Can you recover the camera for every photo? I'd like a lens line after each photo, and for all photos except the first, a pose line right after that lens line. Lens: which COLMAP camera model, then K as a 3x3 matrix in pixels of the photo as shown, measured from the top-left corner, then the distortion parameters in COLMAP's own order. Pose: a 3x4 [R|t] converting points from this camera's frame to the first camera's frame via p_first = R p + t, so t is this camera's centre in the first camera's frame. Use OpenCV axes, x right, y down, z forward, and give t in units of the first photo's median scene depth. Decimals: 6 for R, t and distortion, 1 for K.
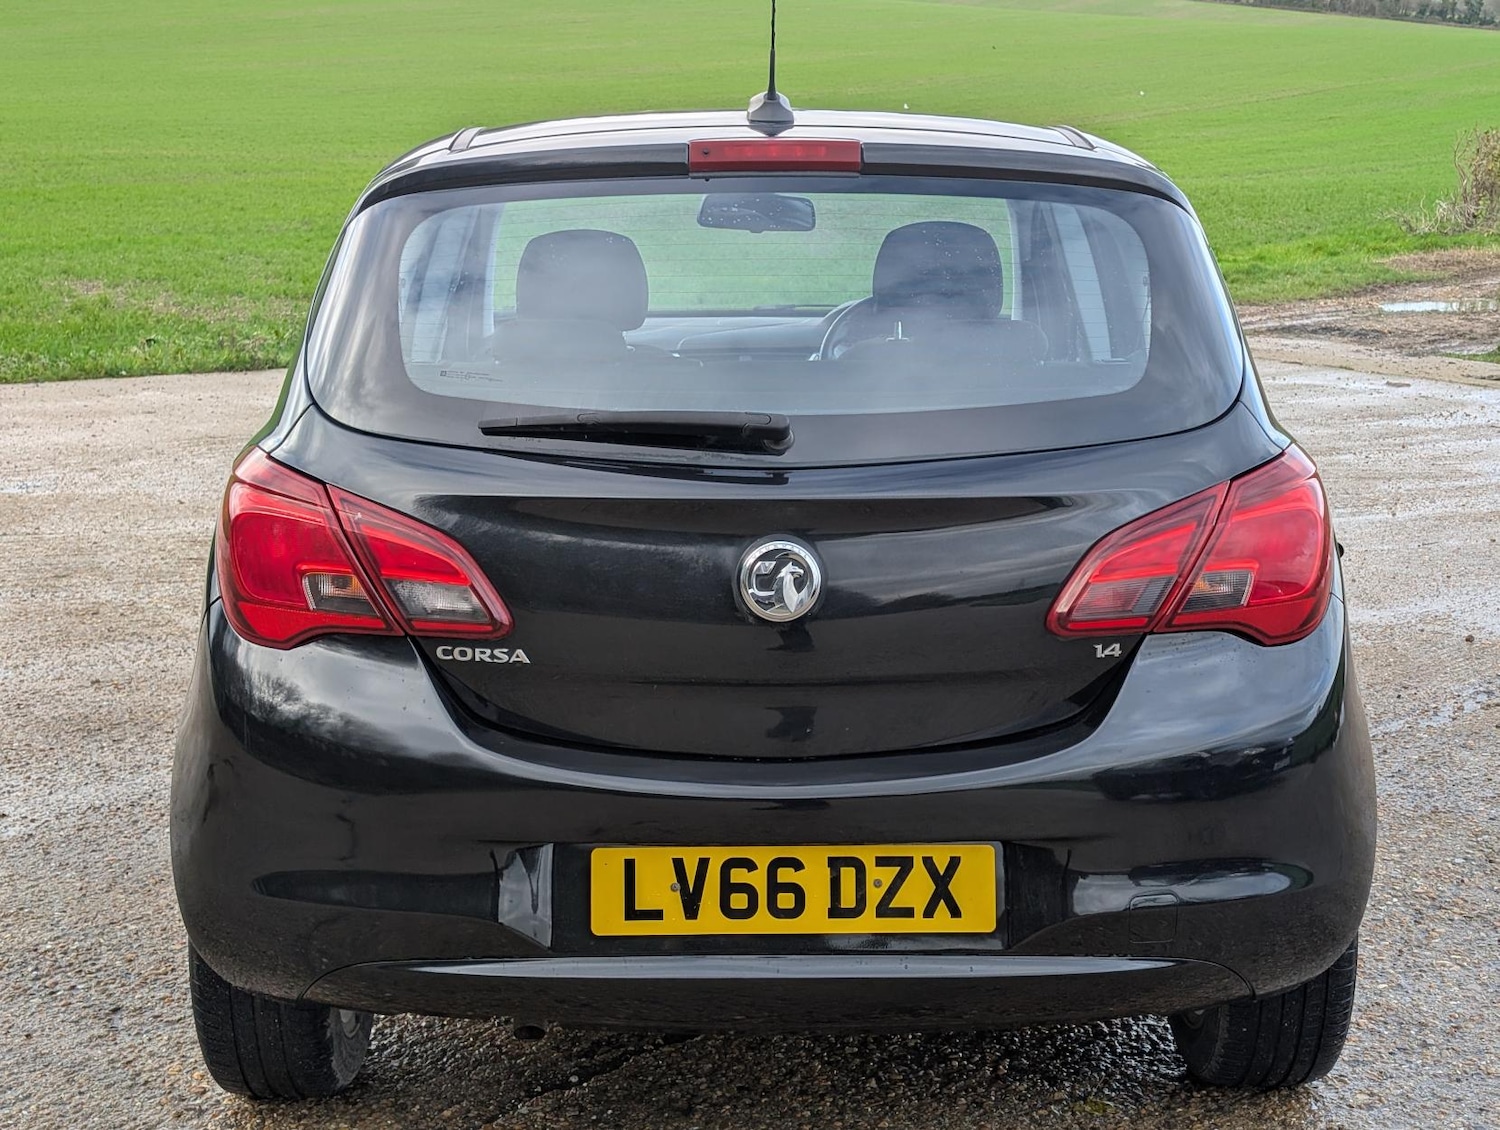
lens RADIAL K [[2276.4, 0, 750.1], [0, 2276.4, 588.4], [0, 0, 1]] dist [0.224769, -0.068205]
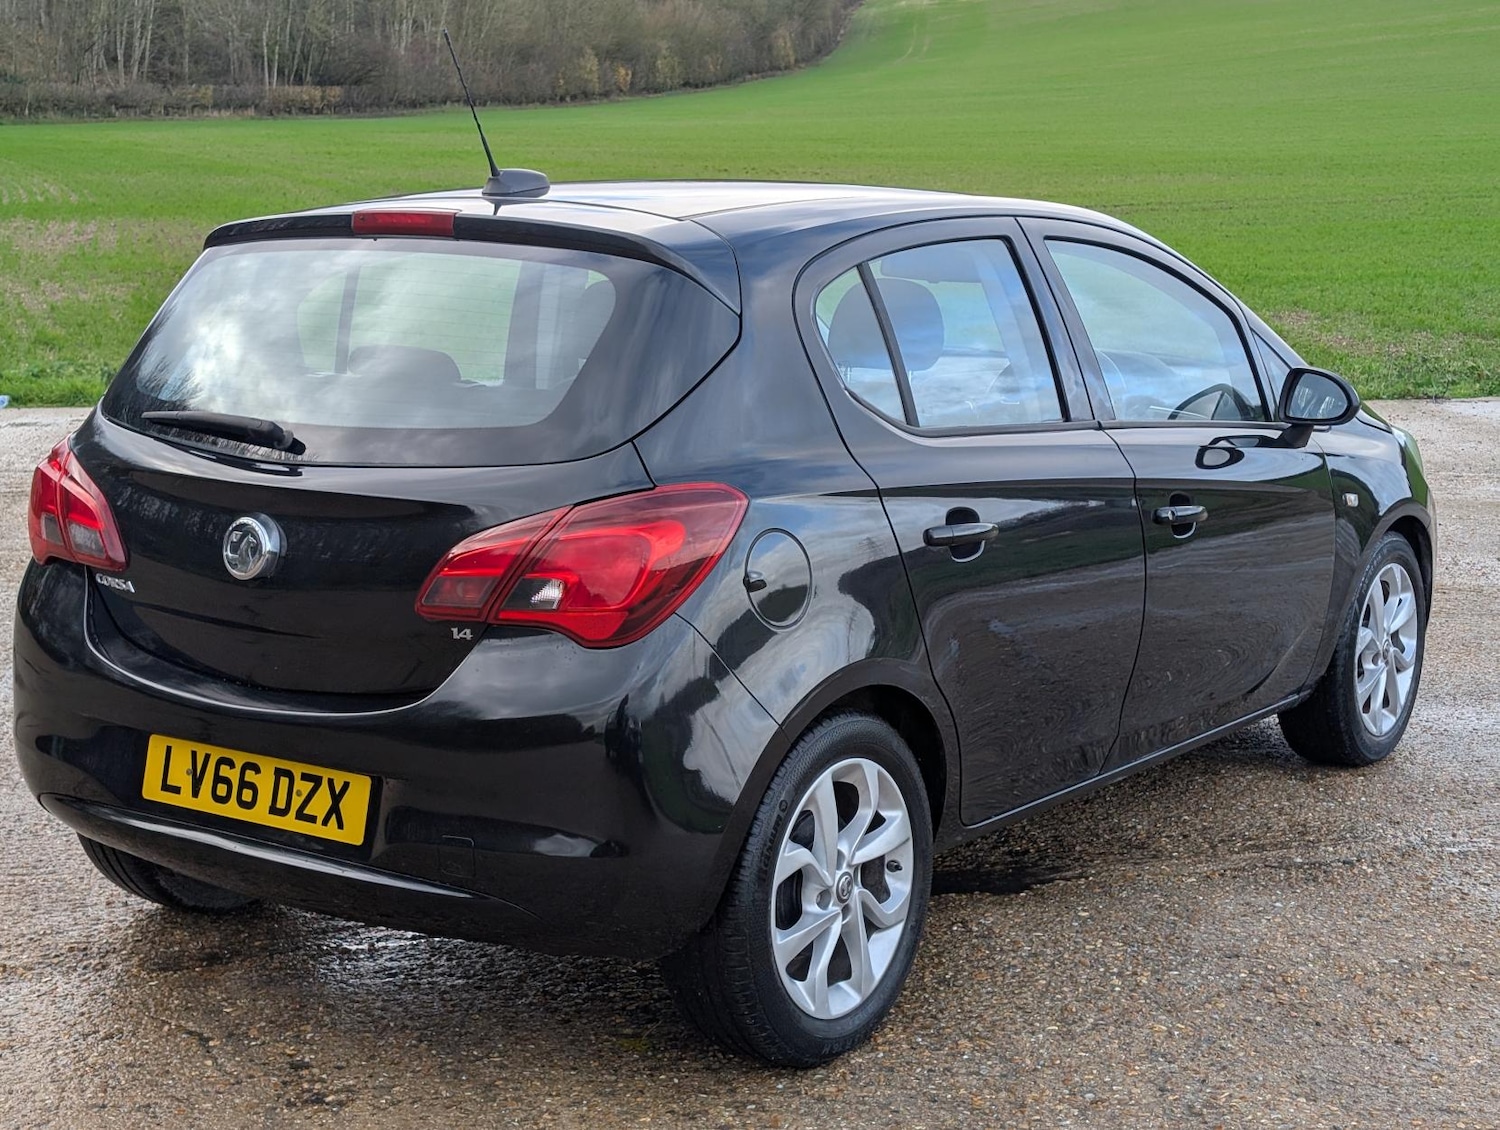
lens RADIAL K [[2276.4, 0, 750.1], [0, 2276.4, 588.4], [0, 0, 1]] dist [0.224769, -0.068205]
pose [[0.803390, 0.106356, -0.585878, 0.999101], [-0.115036, 0.993106, 0.022536, -0.042470], [0.584235, 0.049292, 0.810086, 0.100385]]
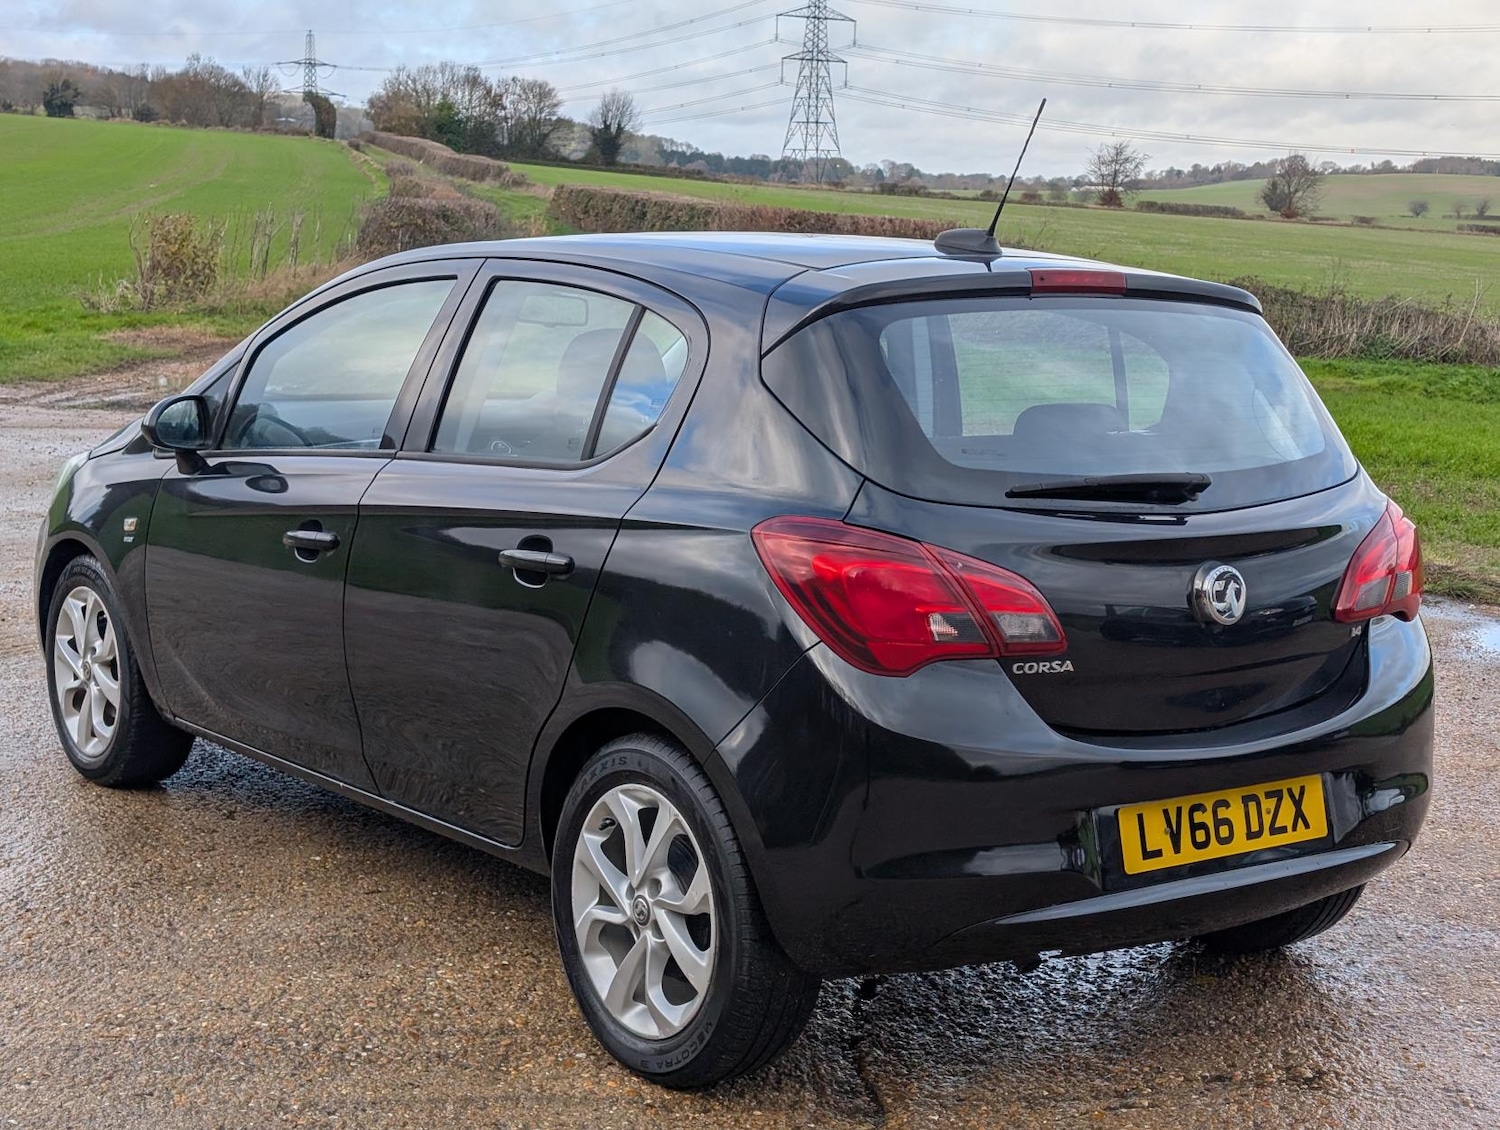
lens RADIAL K [[2198.1, 0, 748.3], [0, 2198.1, 537.9], [0, 0, 1]] dist [0.235765, -0.812479]
pose [[0.810293, -0.045764, 0.584235, -0.974513], [0.073981, 0.996958, -0.024513, -0.025433], [-0.581336, 0.063085, 0.811214, 0.083347]]
